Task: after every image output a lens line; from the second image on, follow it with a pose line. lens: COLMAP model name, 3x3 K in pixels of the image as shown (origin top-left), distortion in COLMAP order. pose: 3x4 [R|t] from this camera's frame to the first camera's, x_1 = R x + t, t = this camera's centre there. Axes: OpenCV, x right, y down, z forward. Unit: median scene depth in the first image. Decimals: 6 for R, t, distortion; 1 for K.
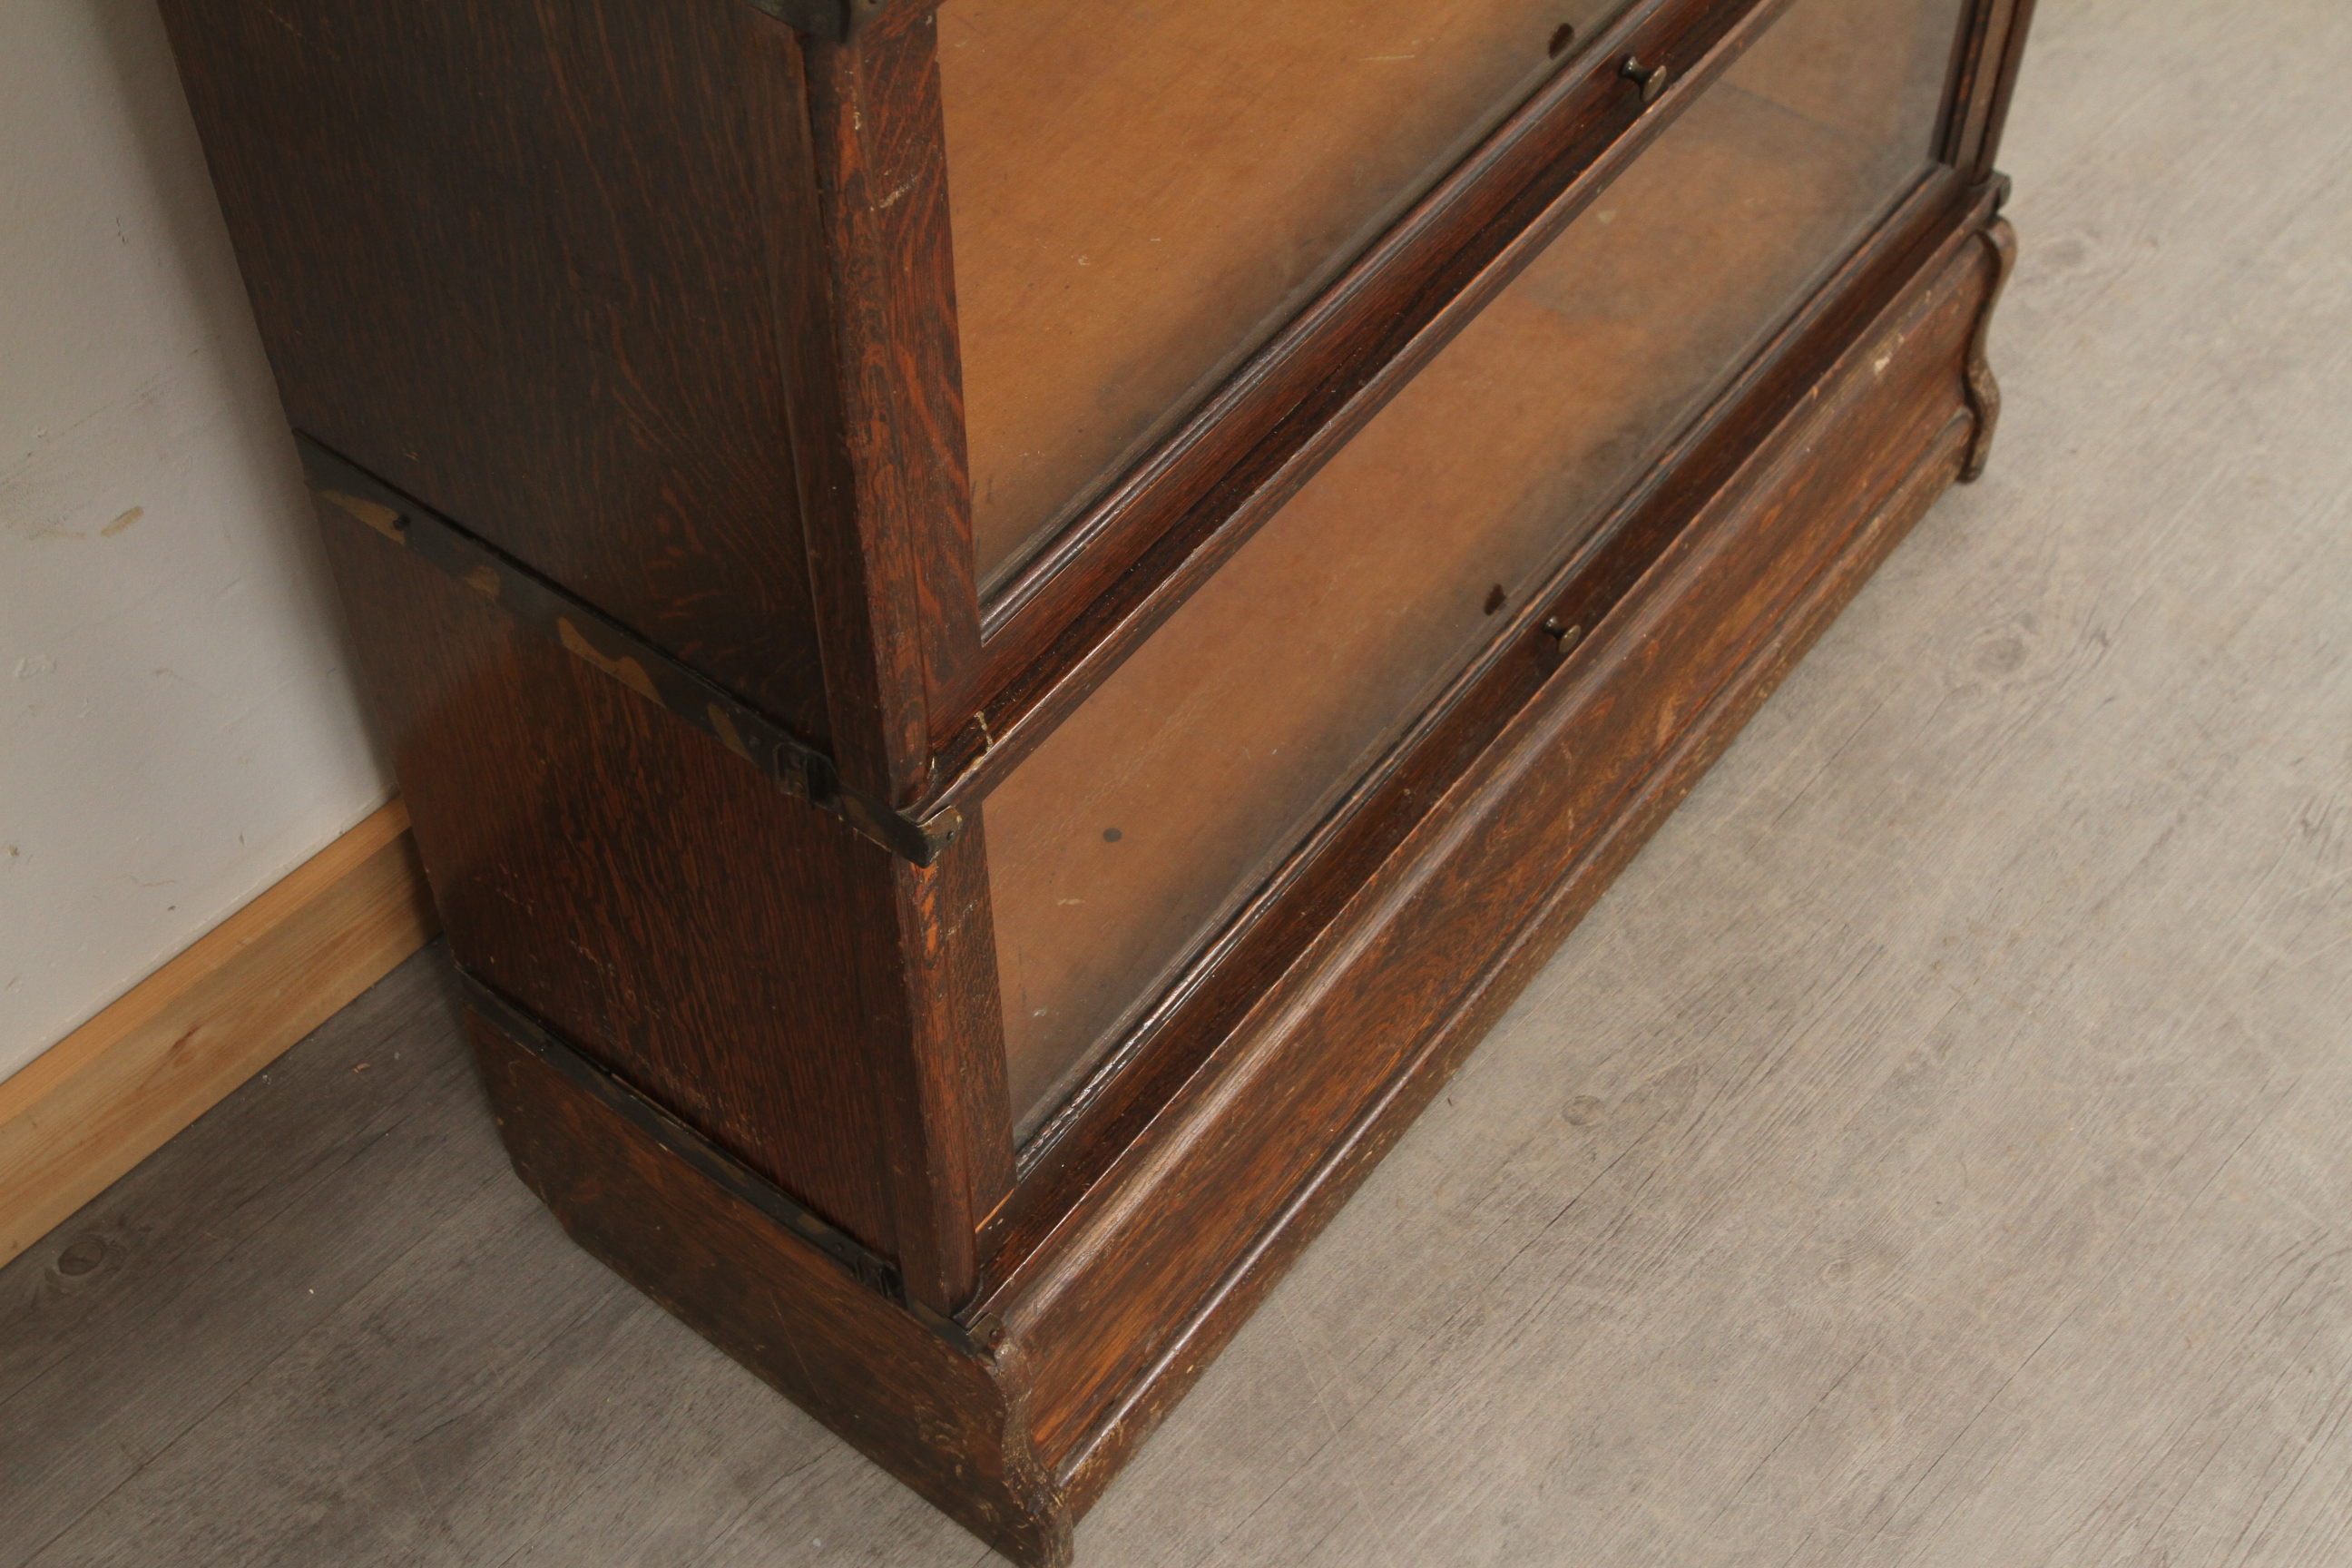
lens RADIAL K [[3081.0, 0, 1210.6], [0, 3081.0, 831.4], [0, 0, 1]] dist [-0.015717, 0.000000]
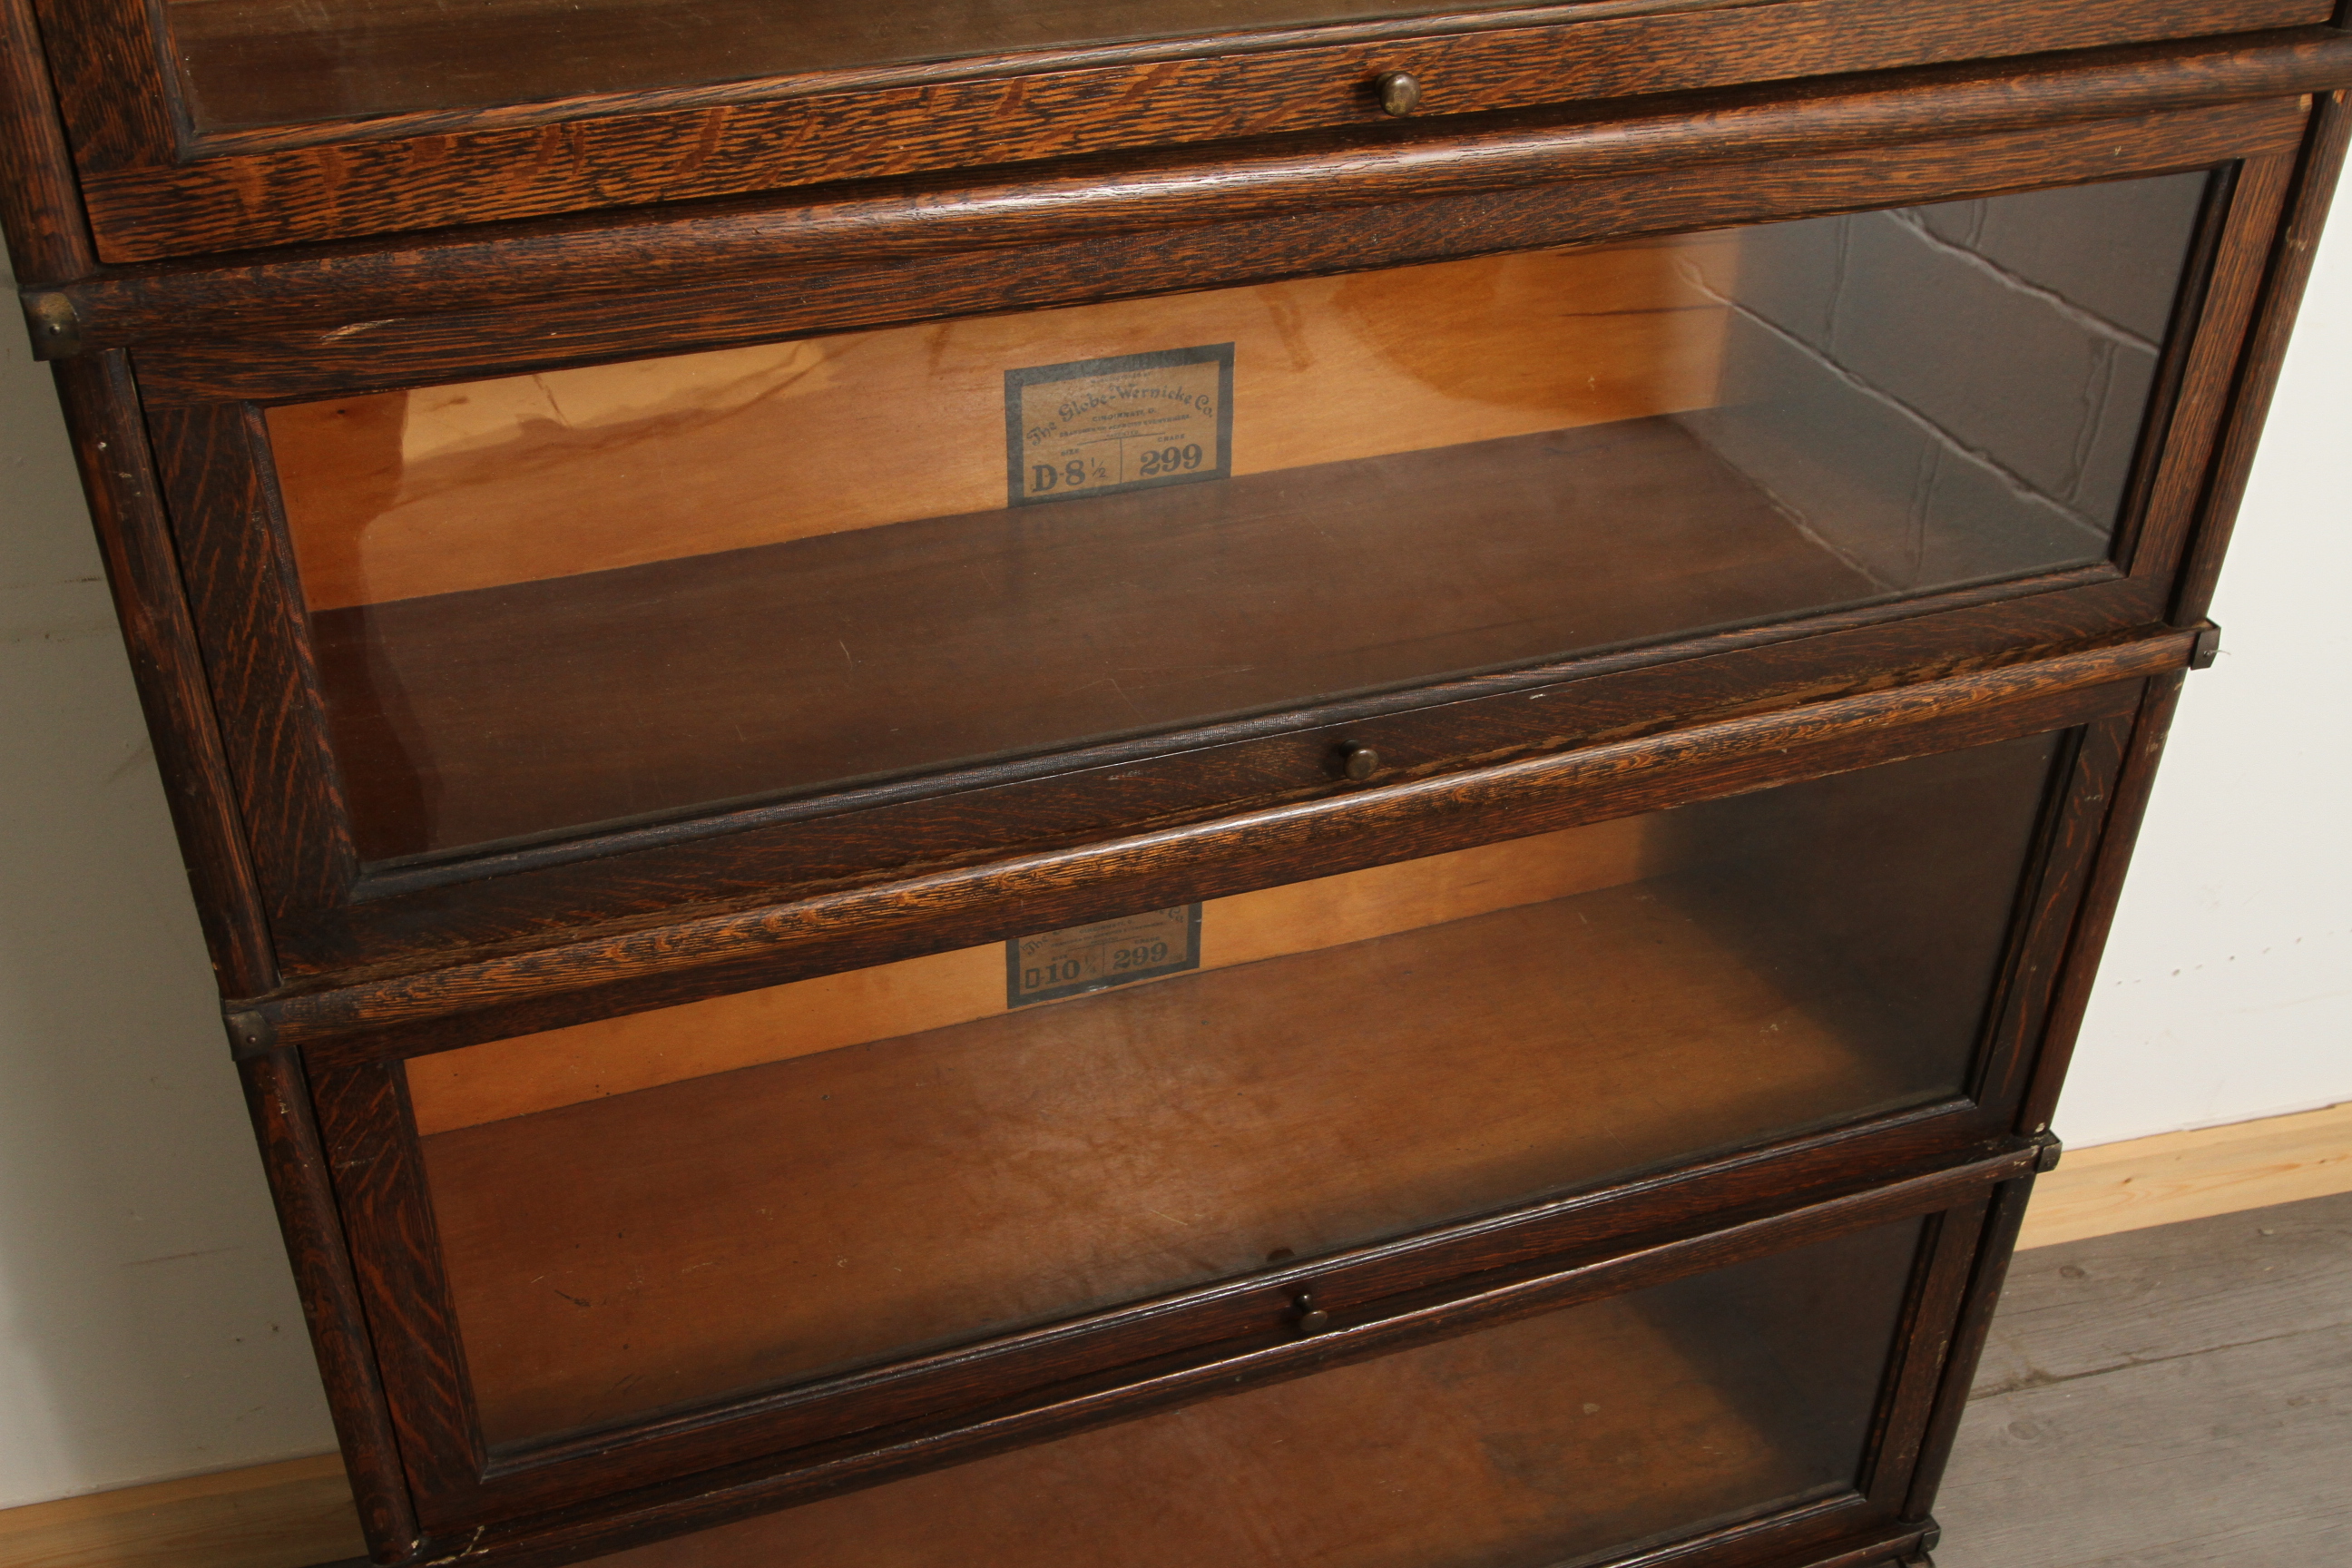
lens RADIAL K [[2378.0, 0, 1159.1], [0, 2378.0, 804.9], [0, 0, 1]] dist [-0.035795, 0.000000]
pose [[0.830177, 0.322225, -0.454946, 0.406110], [-0.443393, 0.876295, -0.188440, -0.188676], [0.337947, 0.358158, 0.870353, 0.050133]]
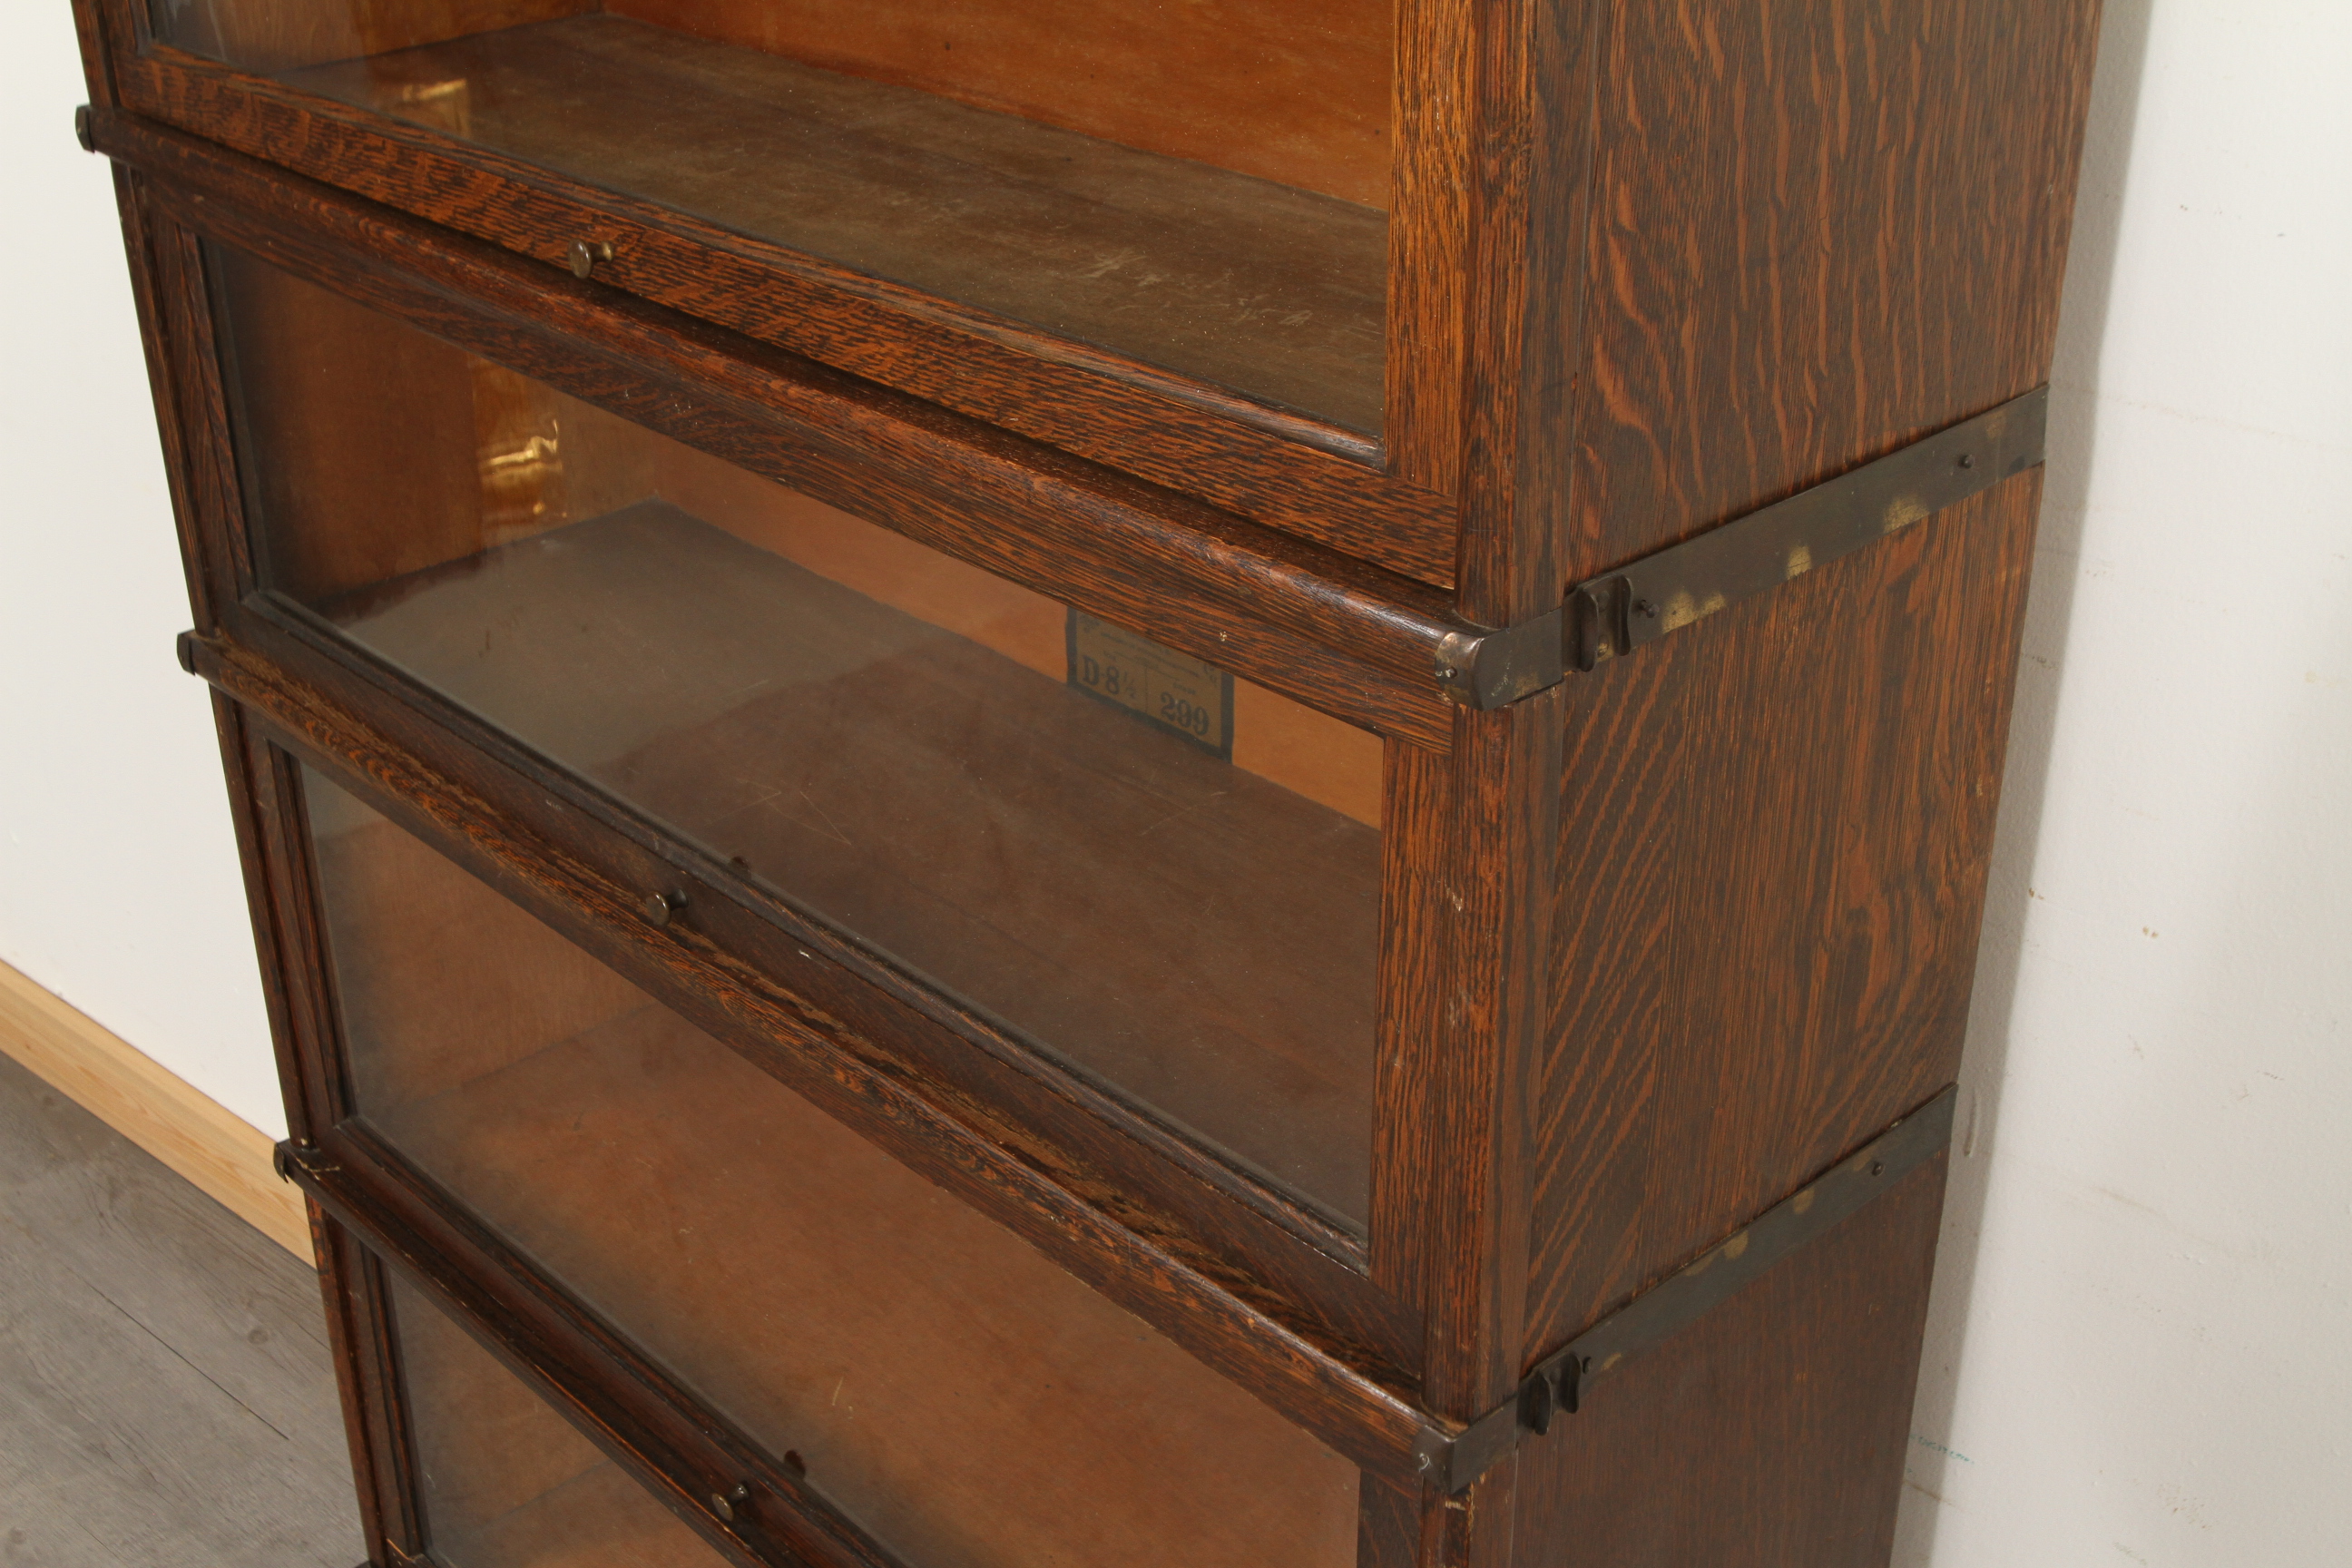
lens RADIAL K [[2856.4, 0, 1166.2], [0, 2856.4, 805.7], [0, 0, 1]] dist [-0.019403, 0.000000]
pose [[-0.190679, 0.446523, -0.874219, 0.847026], [-0.758222, 0.498640, 0.420068, -0.859360], [0.623491, 0.742950, 0.243483, 0.546516]]
